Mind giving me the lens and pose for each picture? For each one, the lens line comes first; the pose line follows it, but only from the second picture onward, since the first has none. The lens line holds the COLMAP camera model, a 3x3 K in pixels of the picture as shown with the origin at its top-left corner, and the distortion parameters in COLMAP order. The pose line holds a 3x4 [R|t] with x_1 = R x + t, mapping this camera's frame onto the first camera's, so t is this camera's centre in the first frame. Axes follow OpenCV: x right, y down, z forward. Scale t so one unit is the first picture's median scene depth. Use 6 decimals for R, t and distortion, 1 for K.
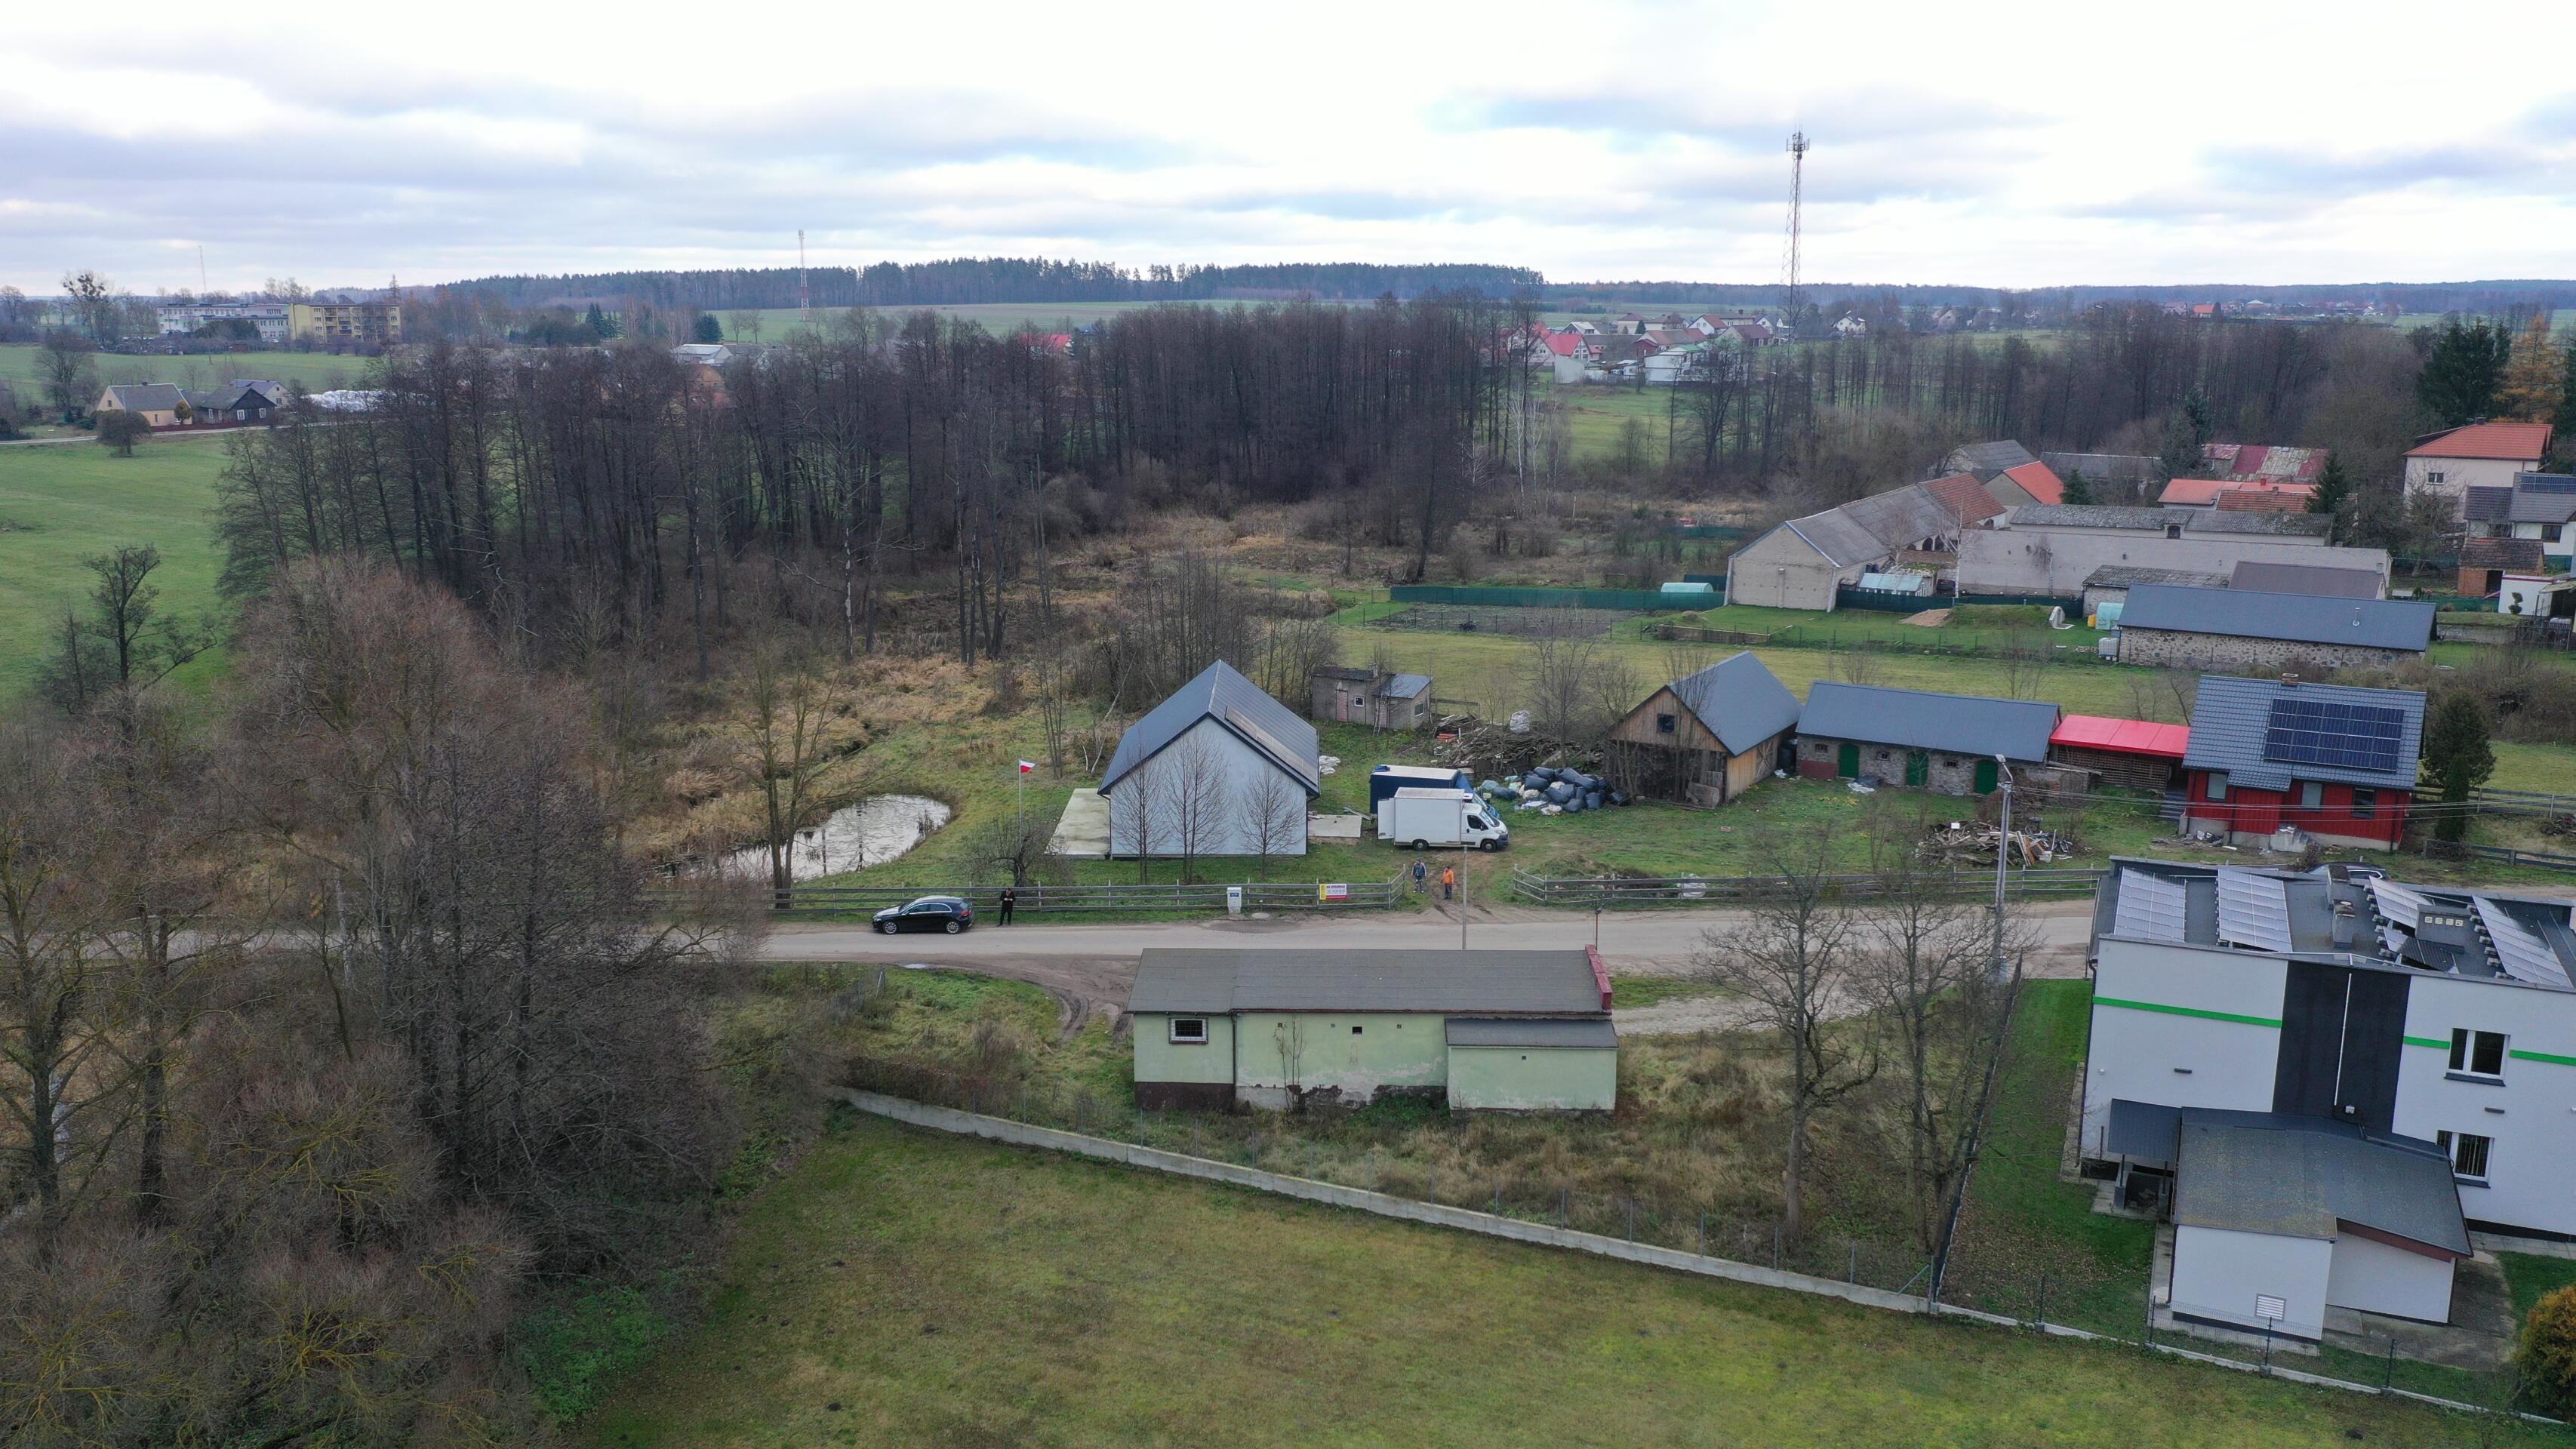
lens RADIAL K [[2025.6, 0, 1288.6], [0, 2025.6, 741.6], [0, 0, 1]] dist [0.001516, -0.000467]
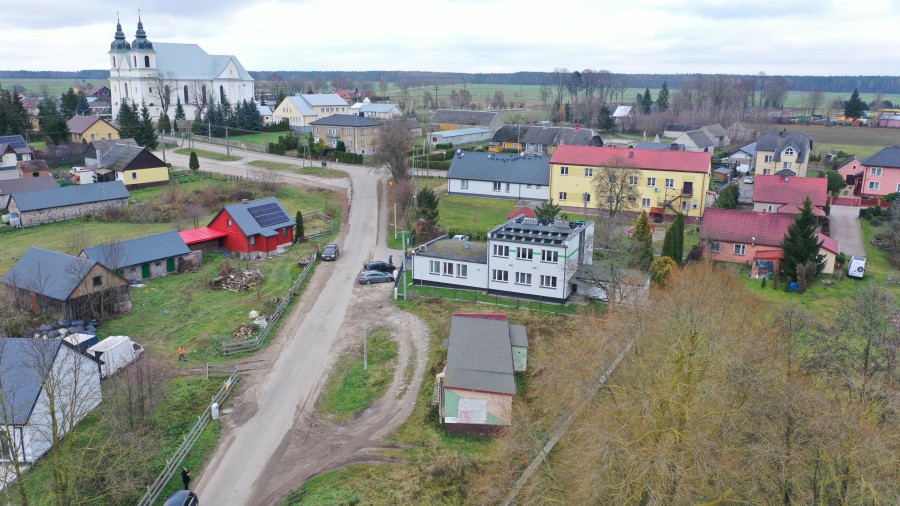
lens RADIAL K [[707.7, 0, 447.8], [0, 707.7, 253.3], [0, 0, 1]] dist [0.001516, -0.000467]
pose [[0.006509, -0.238182, 0.971199, -0.548711], [0.202577, 0.951395, 0.231968, -0.143218], [-0.979245, 0.195233, 0.054443, 0.692056]]
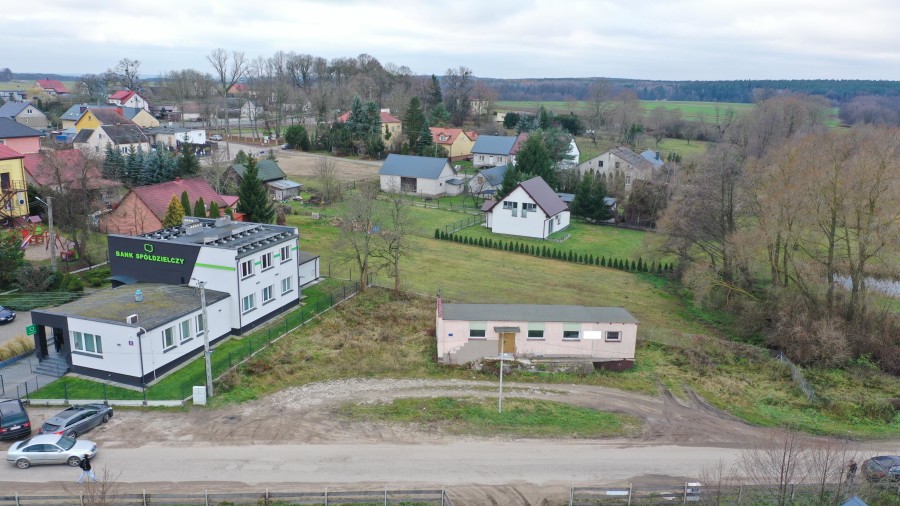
lens RADIAL K [[707.7, 0, 447.8], [0, 707.7, 256.9], [0, 0, 1]] dist [0.001516, -0.000467]
pose [[-0.997308, -0.004426, -0.073191, 0.145783], [-0.036555, 0.895295, 0.443972, -0.223188], [0.063563, 0.445452, -0.893047, 1.225507]]
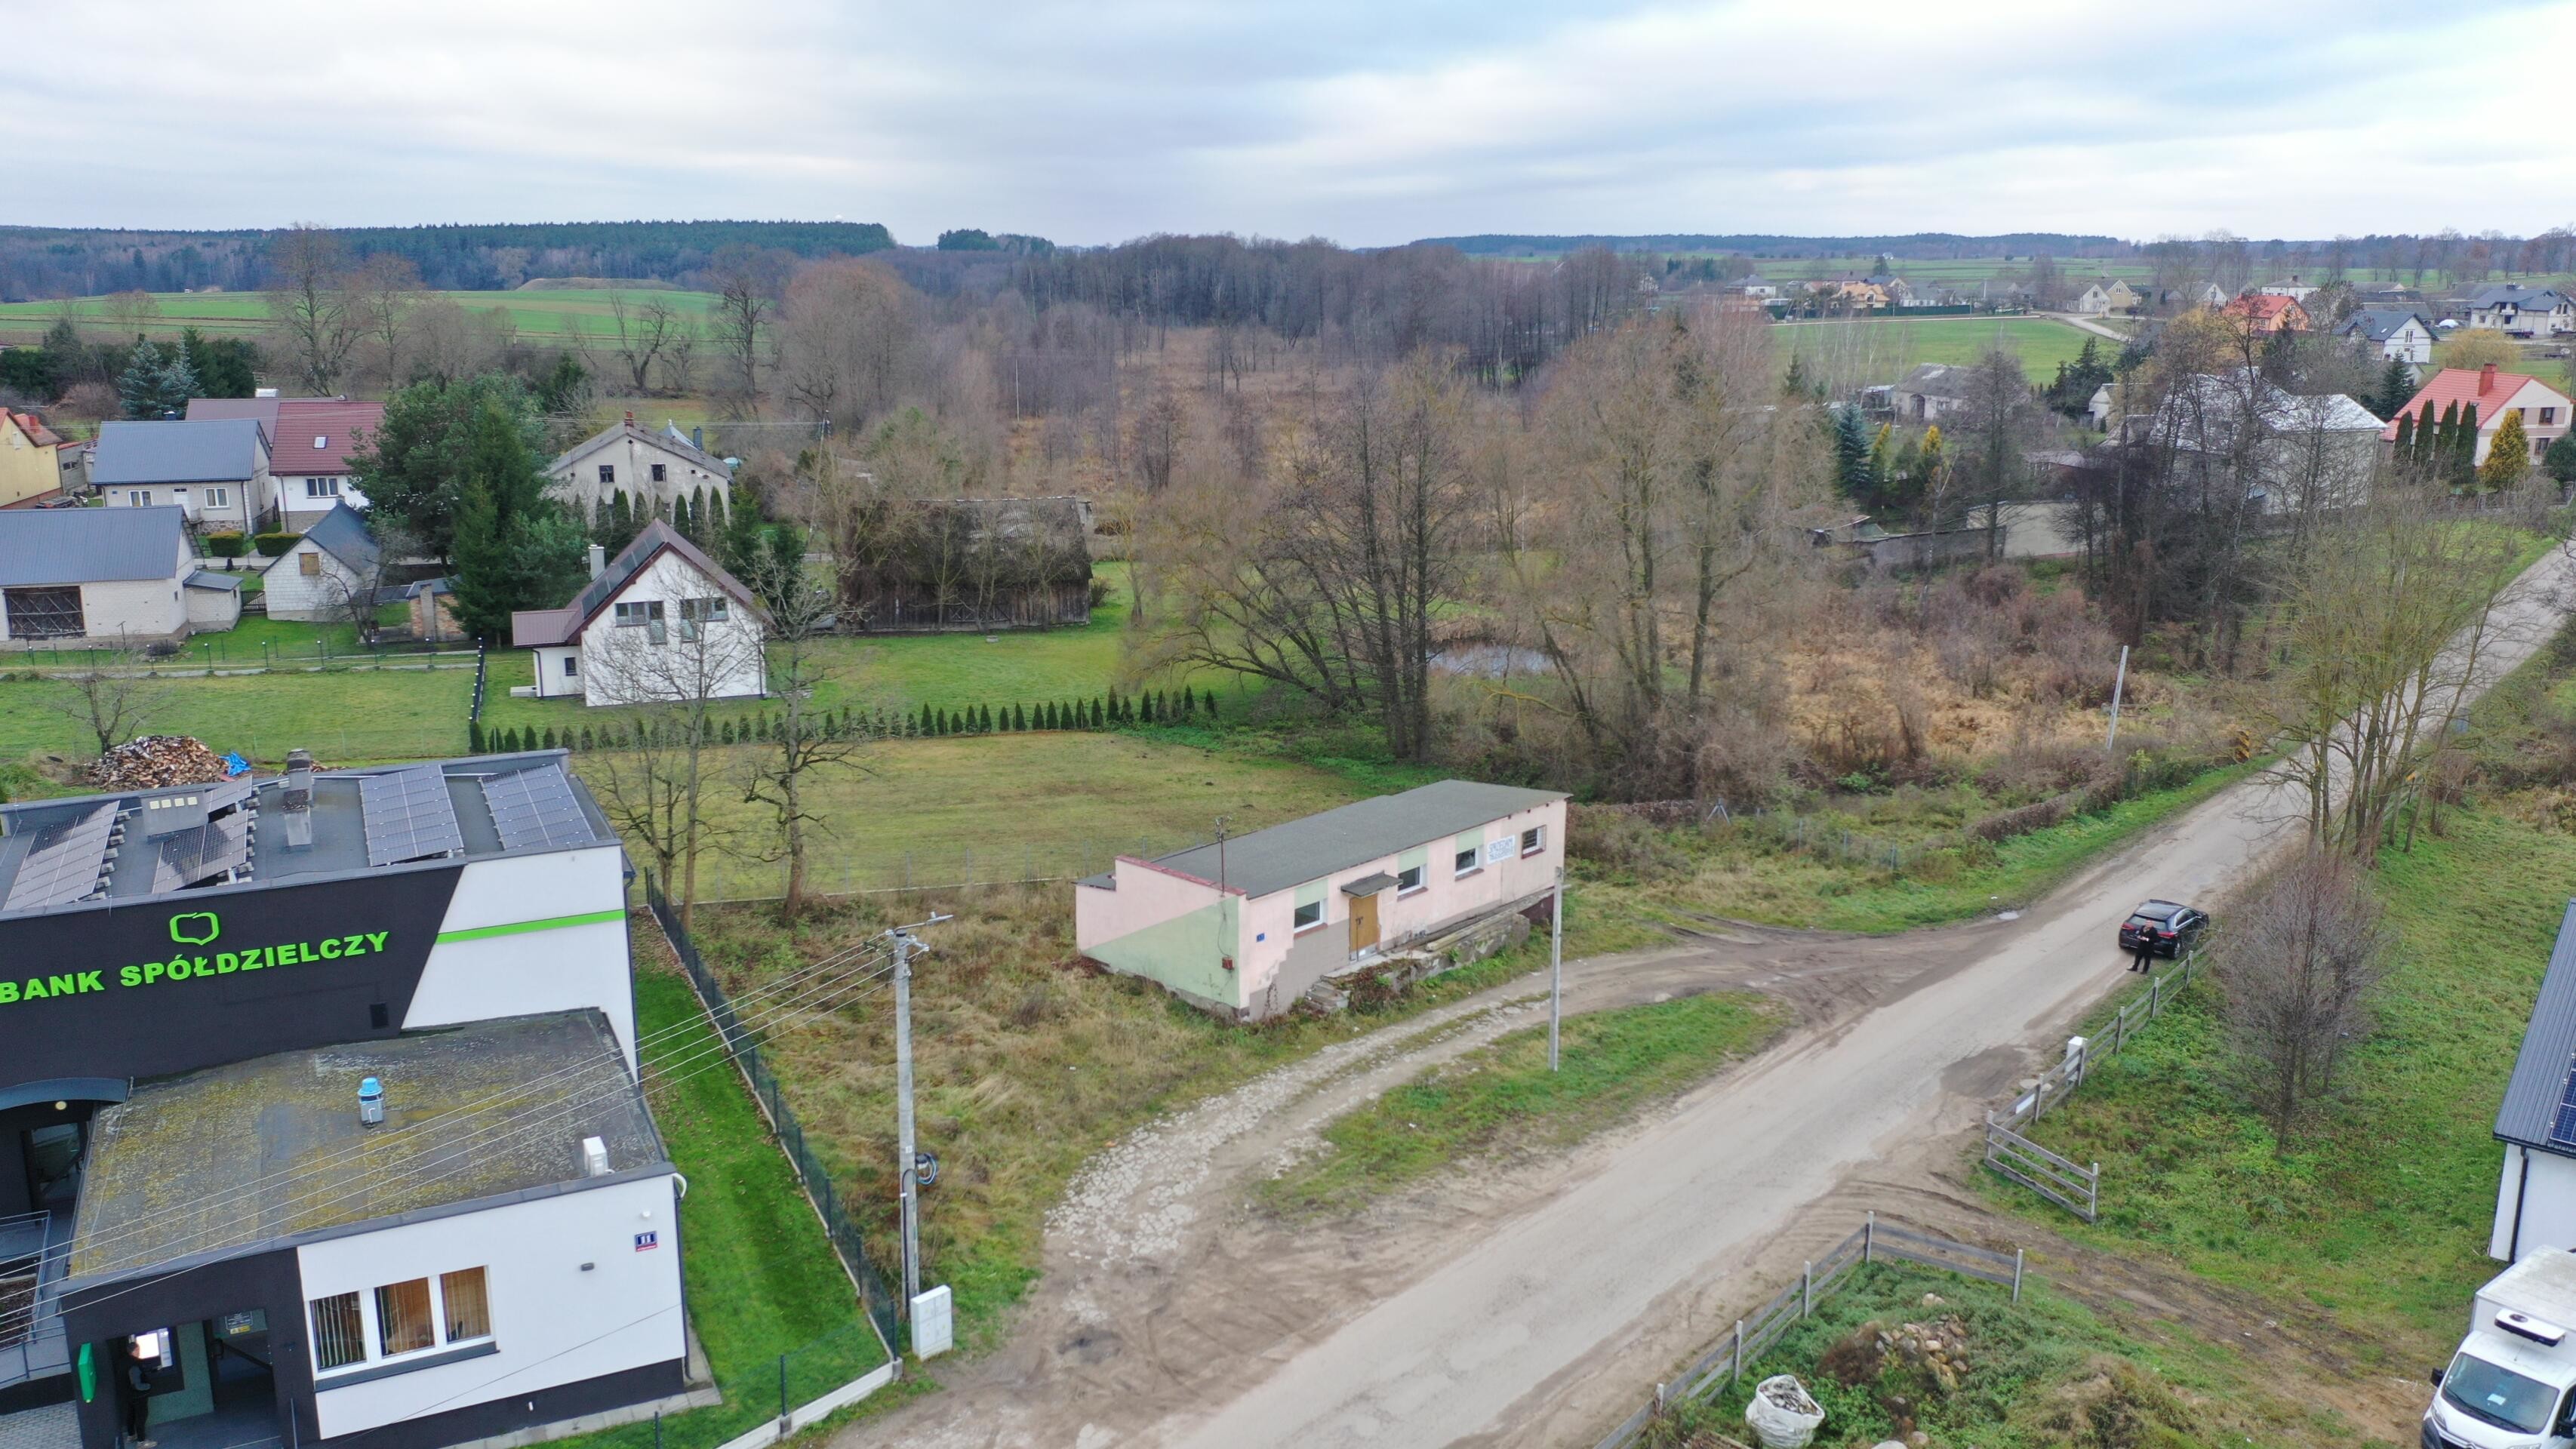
lens RADIAL K [[2025.6, 0, 1282.7], [0, 2025.6, 718.1], [0, 0, 1]] dist [0.001516, -0.000467]
pose [[-0.648791, 0.171044, -0.741495, 0.522194], [-0.164877, 0.919668, 0.356408, -0.179707], [0.742890, 0.353490, -0.568471, 1.055815]]
